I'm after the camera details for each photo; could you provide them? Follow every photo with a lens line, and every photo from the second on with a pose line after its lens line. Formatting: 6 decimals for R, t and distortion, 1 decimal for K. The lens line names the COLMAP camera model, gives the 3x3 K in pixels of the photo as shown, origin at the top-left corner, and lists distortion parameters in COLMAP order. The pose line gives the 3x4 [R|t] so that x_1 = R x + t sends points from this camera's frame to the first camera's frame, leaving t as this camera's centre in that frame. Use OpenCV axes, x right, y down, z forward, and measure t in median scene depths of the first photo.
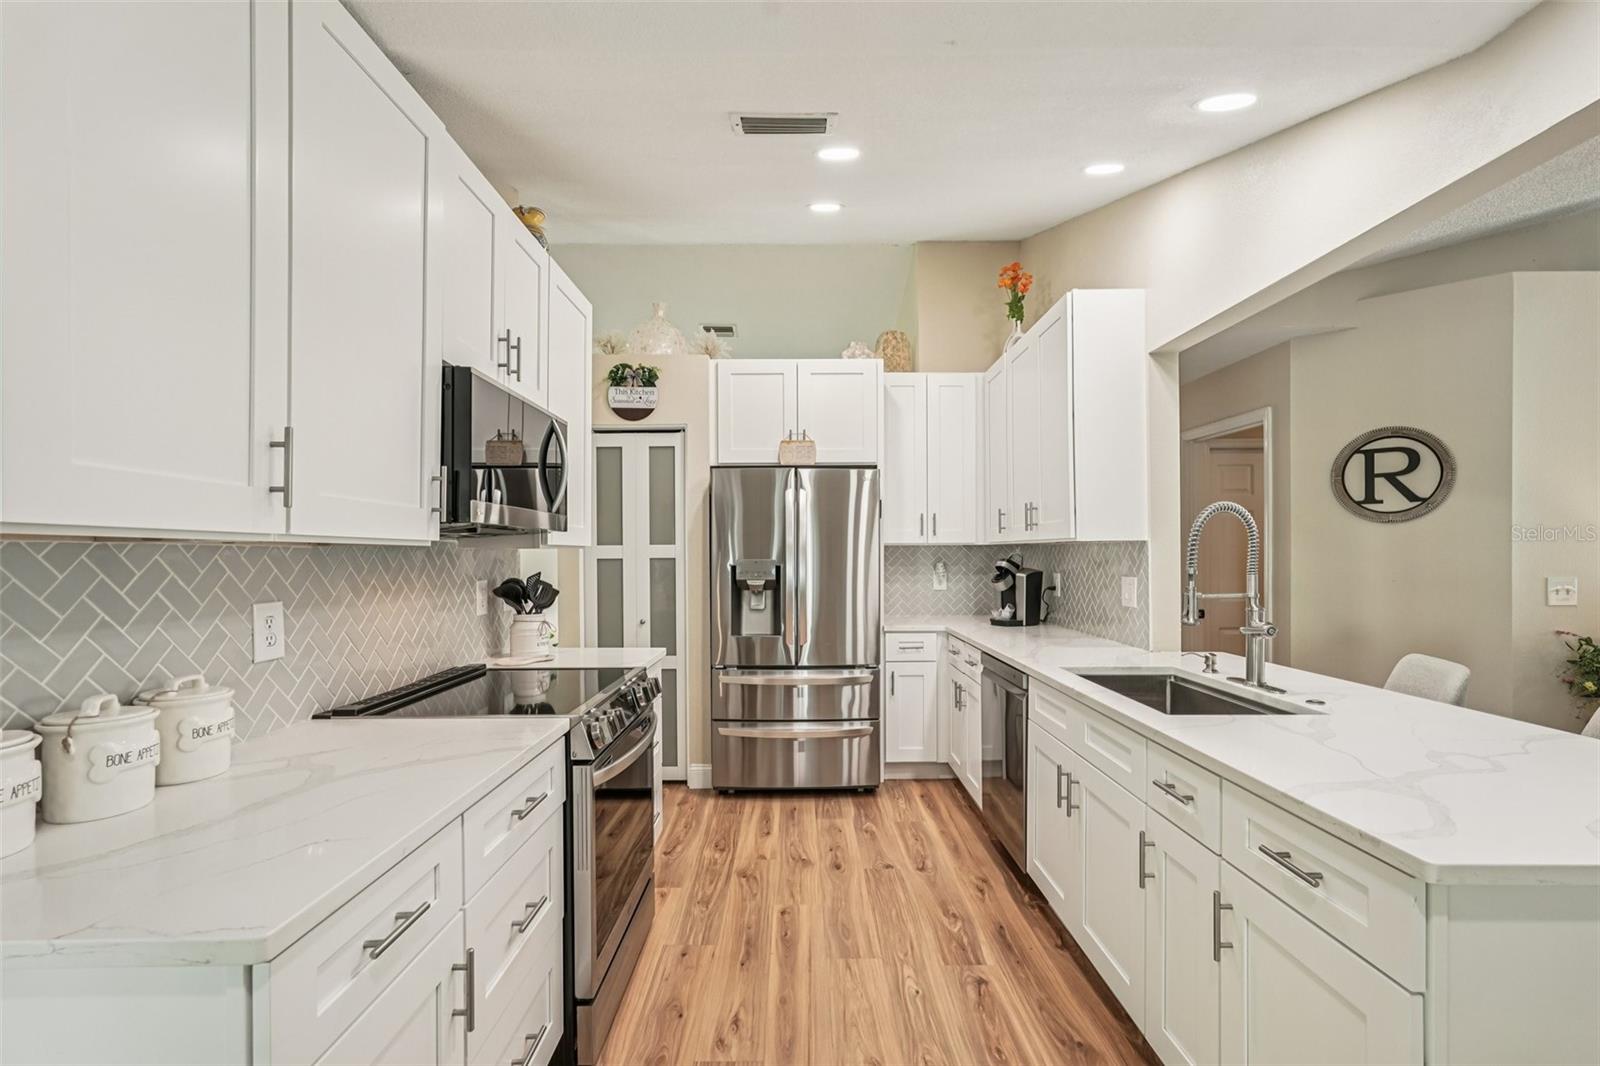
lens RADIAL K [[711.4, 0, 798.6], [0, 711.4, 541.4], [0, 0, 1]] dist [-0.005038, 0.000271]
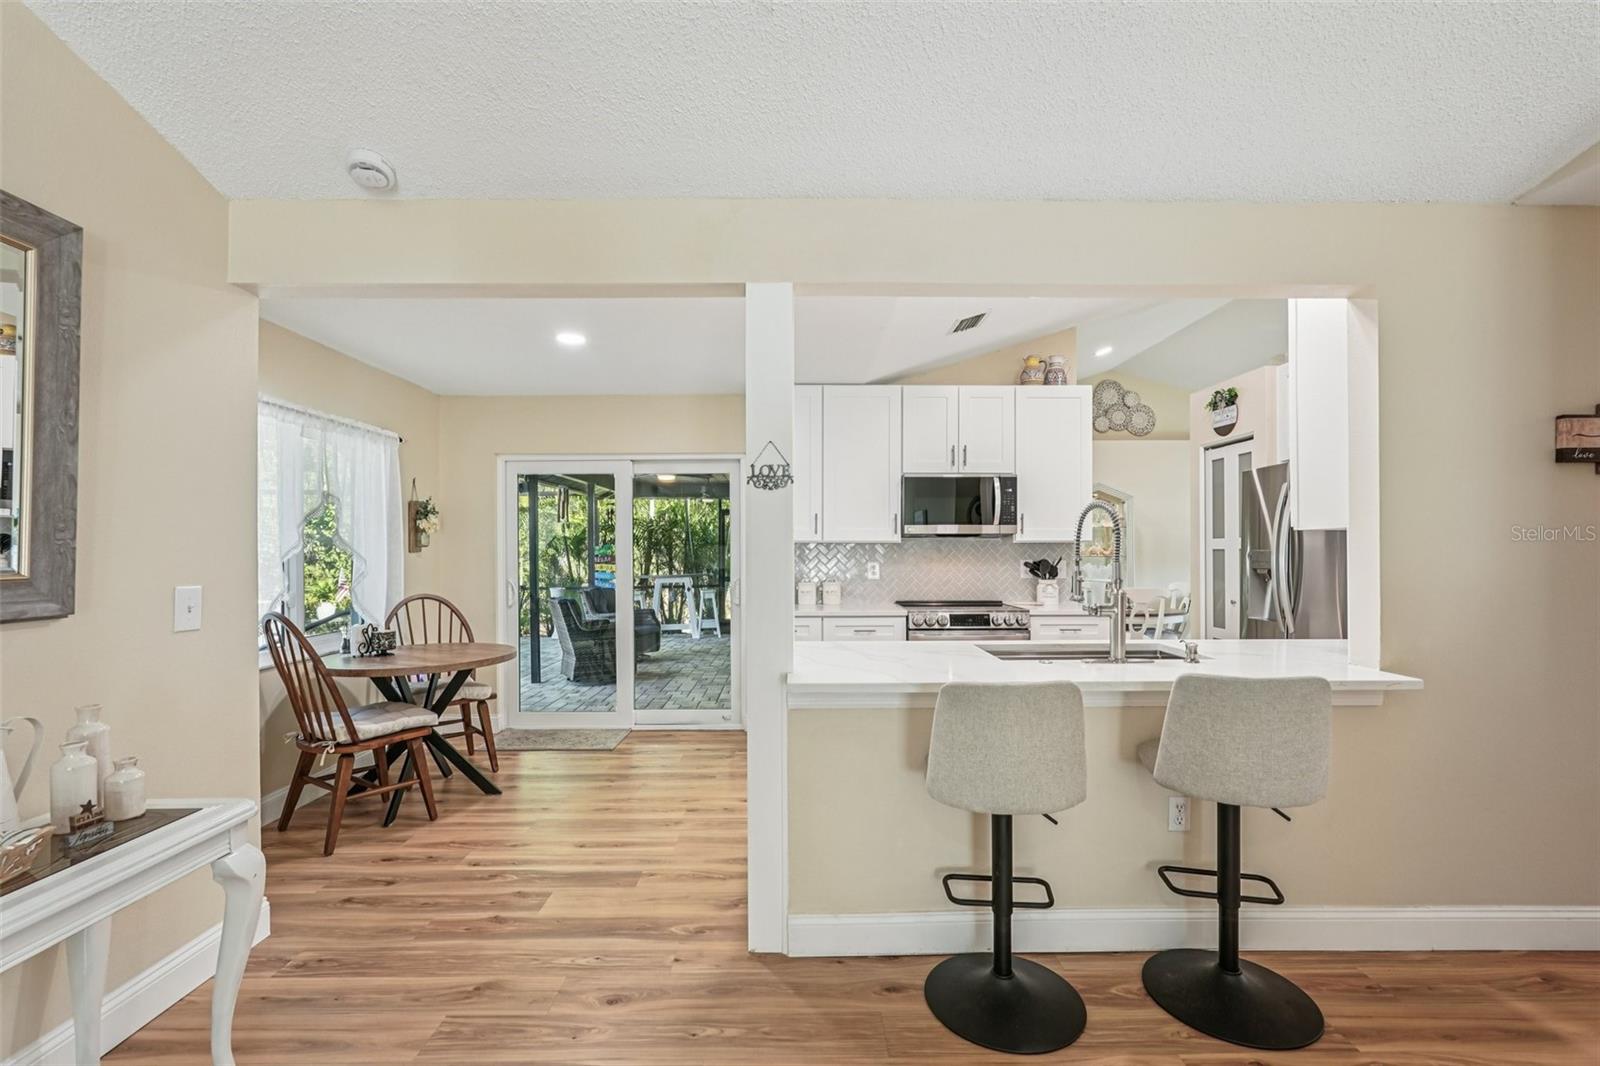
lens RADIAL K [[711.4, 0, 799.8], [0, 711.4, 537.8], [0, 0, 1]] dist [-0.005038, 0.000271]
pose [[0.010699, -0.005556, -0.999927, 0.973861], [0.018886, 0.999807, -0.005353, -0.002969], [0.999764, -0.018827, 0.010802, 0.260484]]
